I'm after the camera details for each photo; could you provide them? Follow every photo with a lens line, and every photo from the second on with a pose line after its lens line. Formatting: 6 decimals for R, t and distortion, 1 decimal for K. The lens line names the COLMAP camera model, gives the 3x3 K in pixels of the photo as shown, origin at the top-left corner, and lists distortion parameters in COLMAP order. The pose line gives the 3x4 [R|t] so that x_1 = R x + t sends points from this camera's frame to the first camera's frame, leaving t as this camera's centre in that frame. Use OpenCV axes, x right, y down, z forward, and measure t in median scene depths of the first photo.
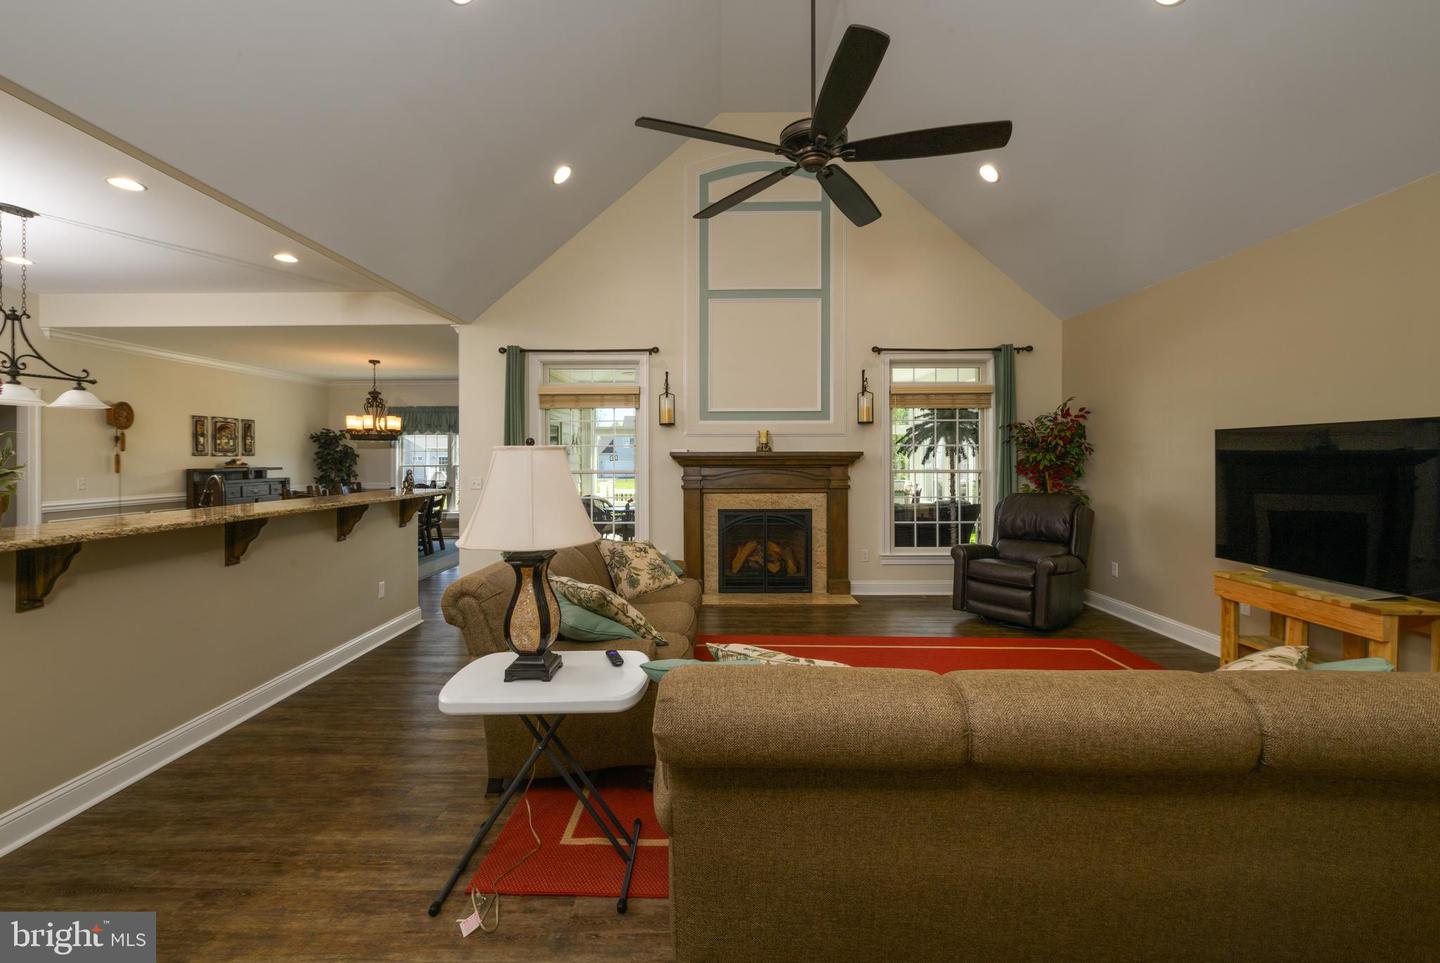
lens RADIAL K [[600.5, 0, 720.3], [0, 600.5, 468.6], [0, 0, 1]] dist [0.000858, 0.000079]
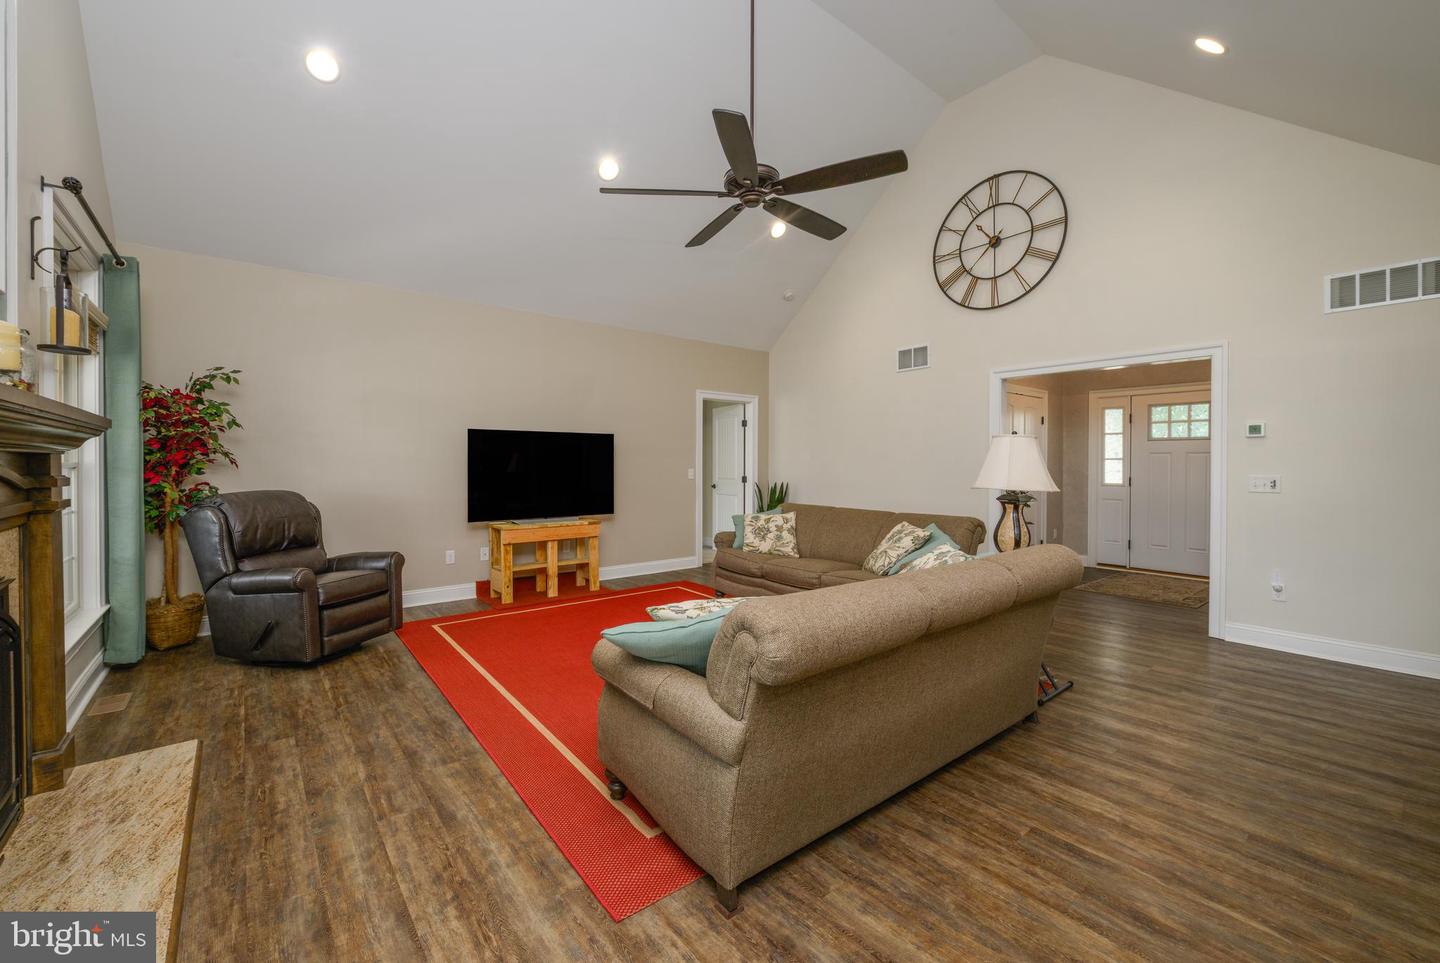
lens RADIAL K [[588.5, 0, 720.0], [0, 588.5, 481.5], [0, 0, 1]] dist [0.000223, -0.000019]
pose [[-0.633525, -0.019905, 0.773466, -0.488788], [0.010918, 0.999339, 0.034661, 0.013888], [-0.773645, 0.030404, -0.632889, 1.225065]]
